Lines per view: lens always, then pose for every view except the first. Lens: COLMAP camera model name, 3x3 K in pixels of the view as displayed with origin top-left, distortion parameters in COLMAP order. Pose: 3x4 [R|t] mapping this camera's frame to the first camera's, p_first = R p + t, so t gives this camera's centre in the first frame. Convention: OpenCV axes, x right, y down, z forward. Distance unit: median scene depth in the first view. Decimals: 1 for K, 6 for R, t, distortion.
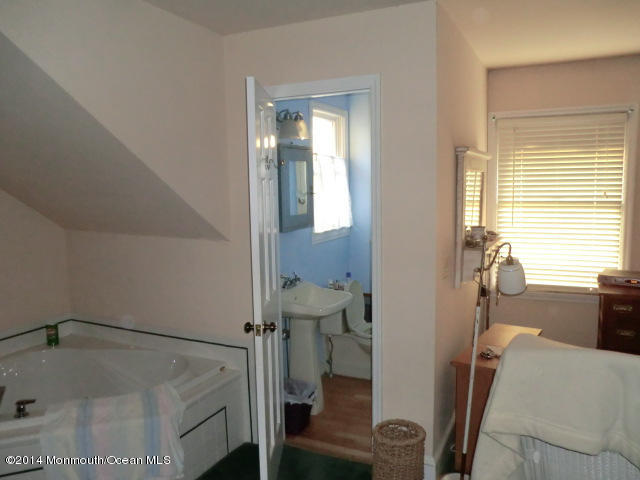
lens RADIAL K [[519.1, 0, 321.8], [0, 519.1, 243.4], [0, 0, 1]] dist [-0.063304, 0.064316]
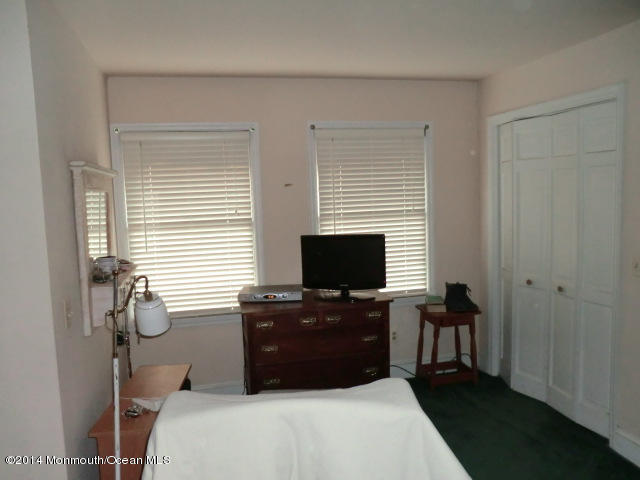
lens RADIAL K [[519.1, 0, 321.8], [0, 519.1, 243.4], [0, 0, 1]] dist [-0.063304, 0.064316]
pose [[0.773031, -0.071602, 0.630314, 0.045424], [0.098820, 0.995072, -0.008157, -0.011388], [-0.626624, 0.068593, 0.776297, 0.125121]]
